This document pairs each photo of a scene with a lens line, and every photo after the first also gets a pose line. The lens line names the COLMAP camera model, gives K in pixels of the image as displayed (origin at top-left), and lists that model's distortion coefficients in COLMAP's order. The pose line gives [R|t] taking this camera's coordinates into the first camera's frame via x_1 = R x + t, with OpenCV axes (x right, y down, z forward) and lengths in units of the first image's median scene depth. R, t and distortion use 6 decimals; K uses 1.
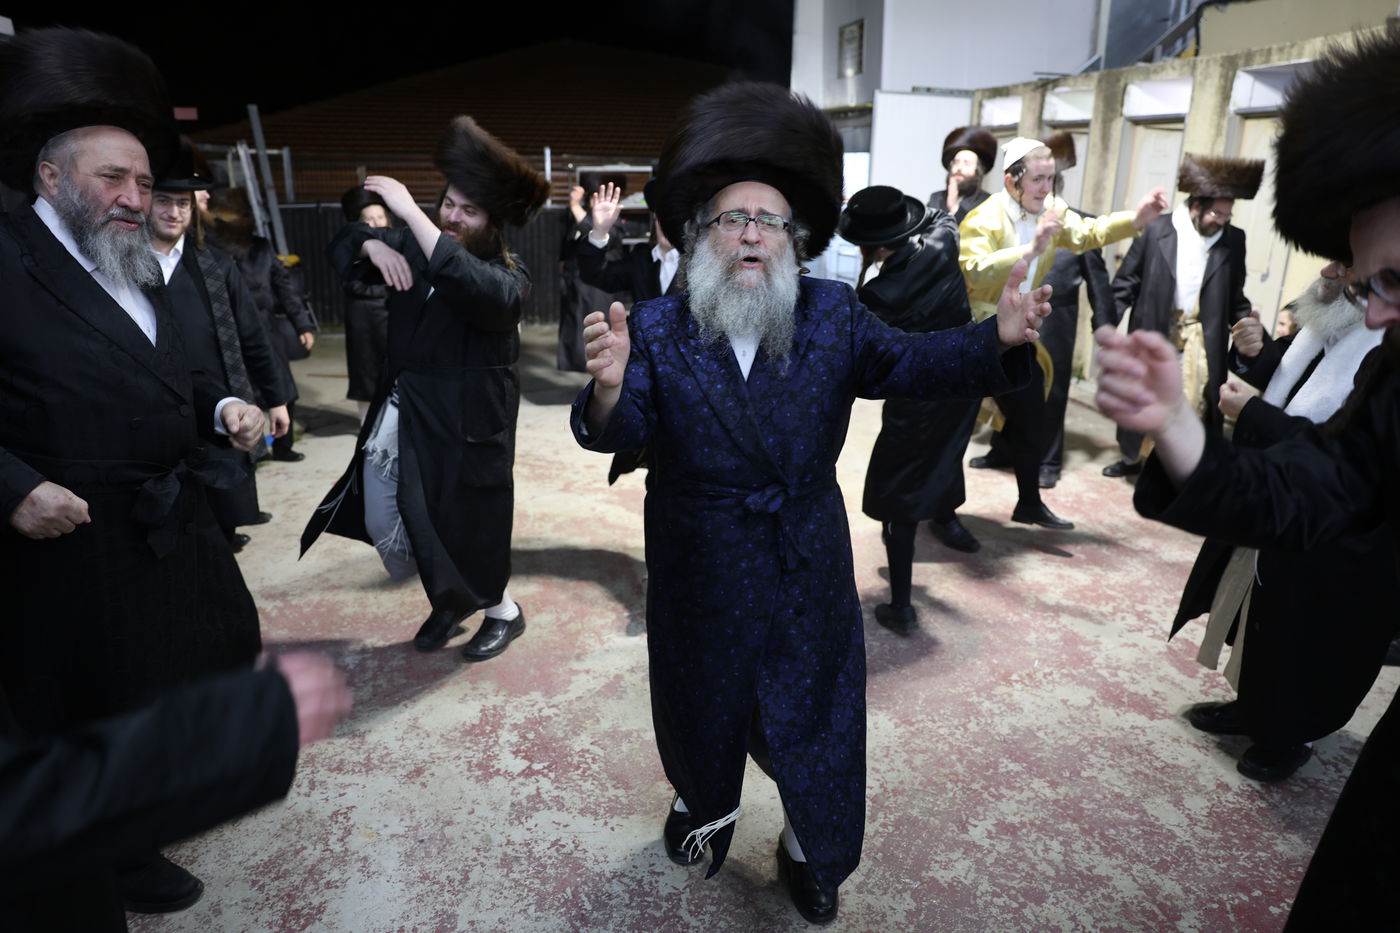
lens RADIAL K [[968.4, 0, 703.7], [0, 968.4, 453.8], [0, 0, 1]] dist [-0.062081, 0.006588]
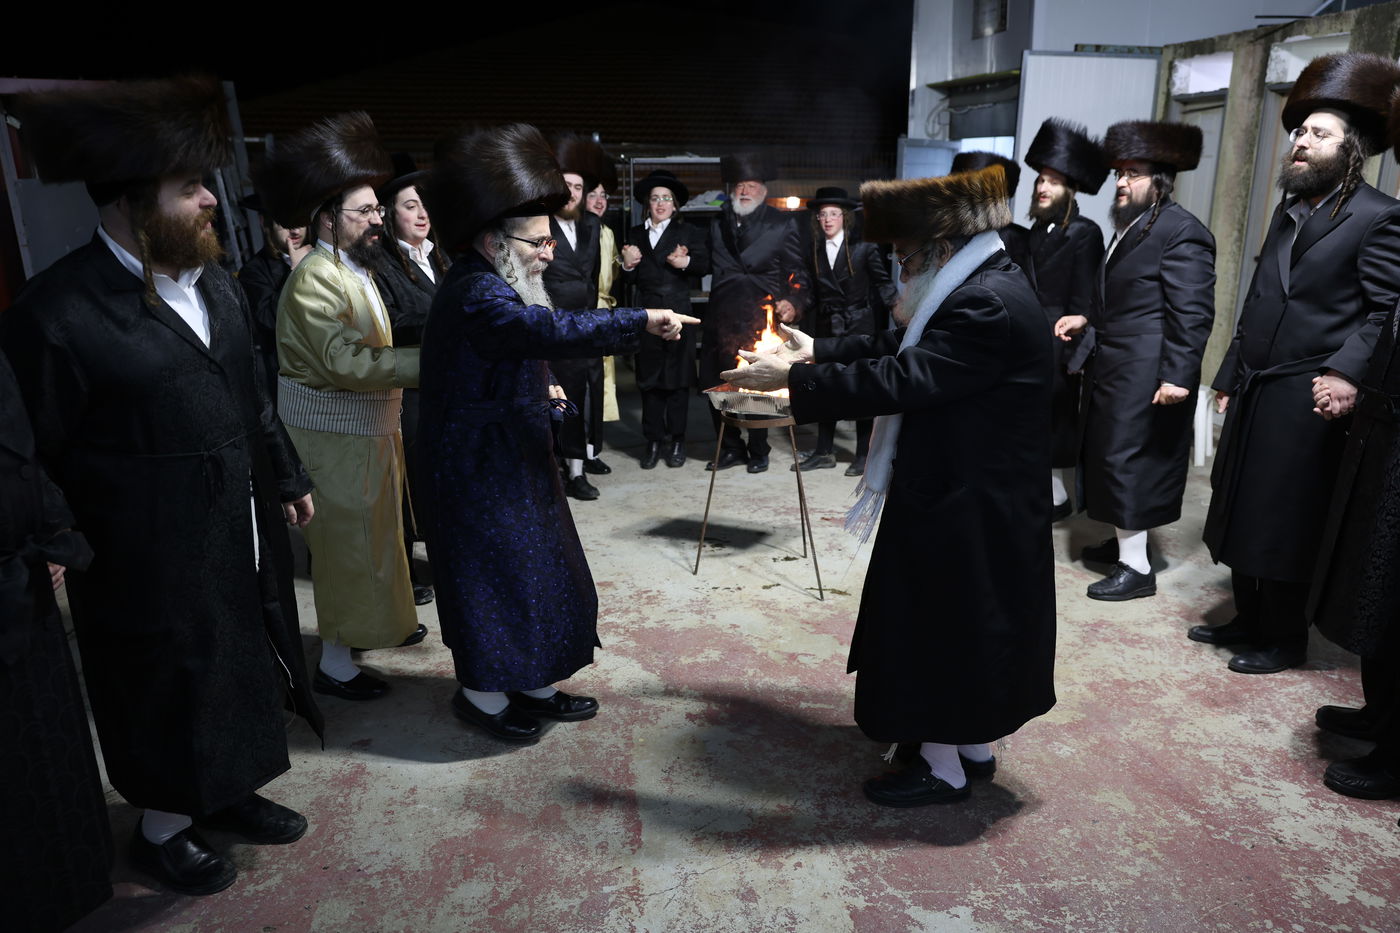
lens RADIAL K [[1132.4, 0, 706.9], [0, 1132.4, 468.4], [0, 0, 1]] dist [-0.048096, 0.085927]
pose [[0.995962, 0.014934, -0.088520, 0.016722], [-0.016841, 0.999641, -0.020831, -0.034330], [0.088177, 0.022237, 0.995857, 0.120111]]
